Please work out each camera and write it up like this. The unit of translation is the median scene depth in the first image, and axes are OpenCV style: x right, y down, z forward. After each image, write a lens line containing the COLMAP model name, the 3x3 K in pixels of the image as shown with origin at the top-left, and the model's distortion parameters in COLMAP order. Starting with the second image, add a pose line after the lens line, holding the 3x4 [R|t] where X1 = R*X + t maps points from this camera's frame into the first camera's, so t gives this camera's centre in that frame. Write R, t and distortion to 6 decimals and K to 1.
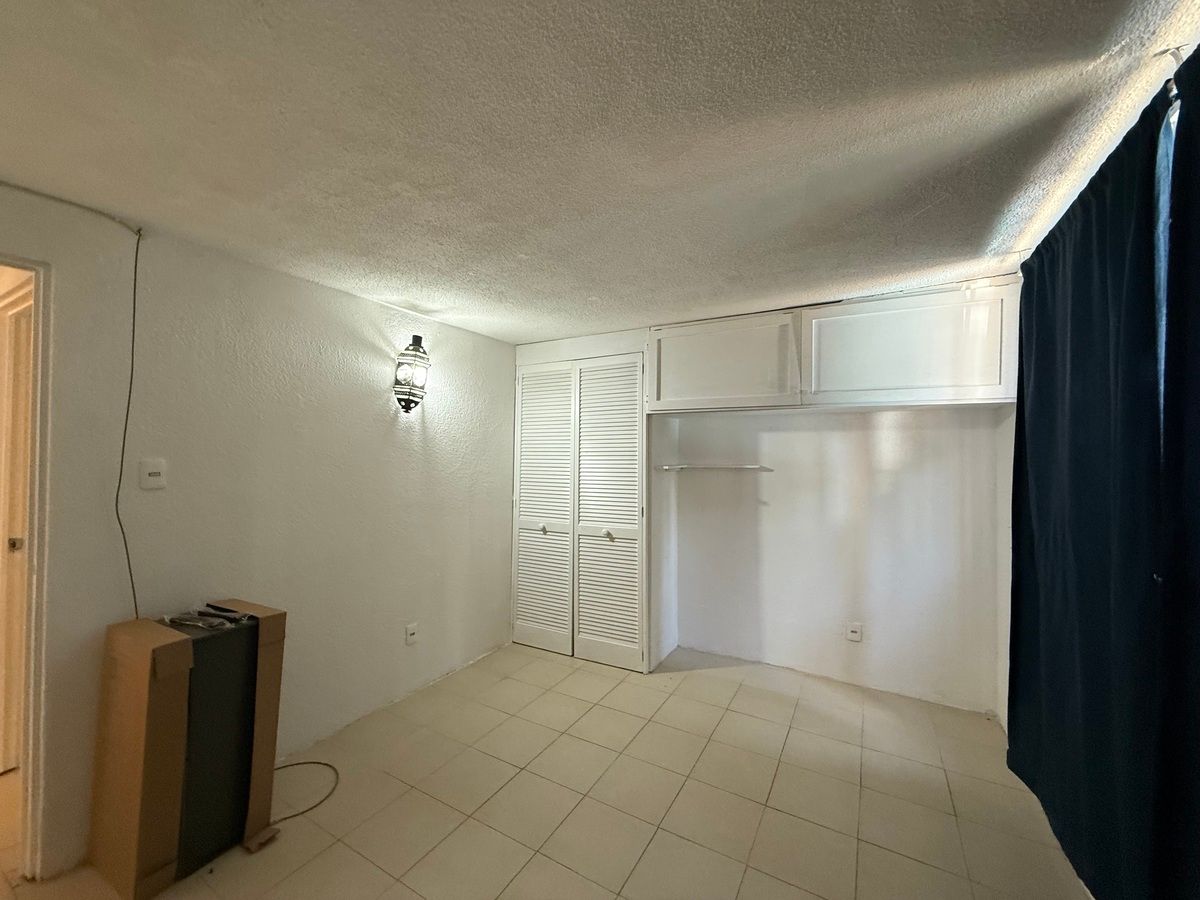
lens RADIAL K [[480.6, 0, 597.3], [0, 480.6, 447.4], [0, 0, 1]] dist [0.003297, -0.000782]
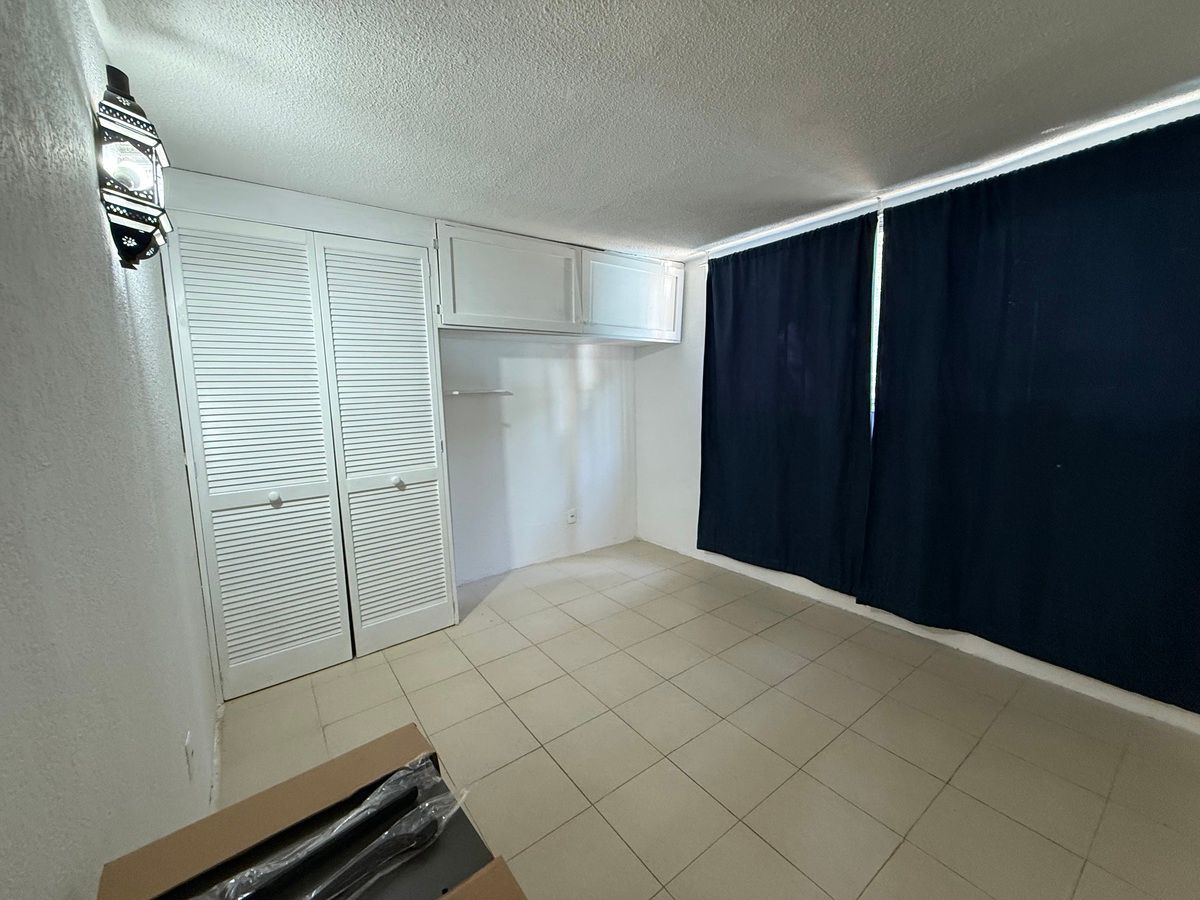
lens RADIAL K [[480.6, 0, 596.7], [0, 480.6, 450.6], [0, 0, 1]] dist [0.003297, -0.000782]
pose [[0.394997, -0.132433, 0.909087, -0.581485], [0.014380, 0.990325, 0.138019, 0.029420], [-0.918570, -0.041445, 0.393079, 0.427228]]
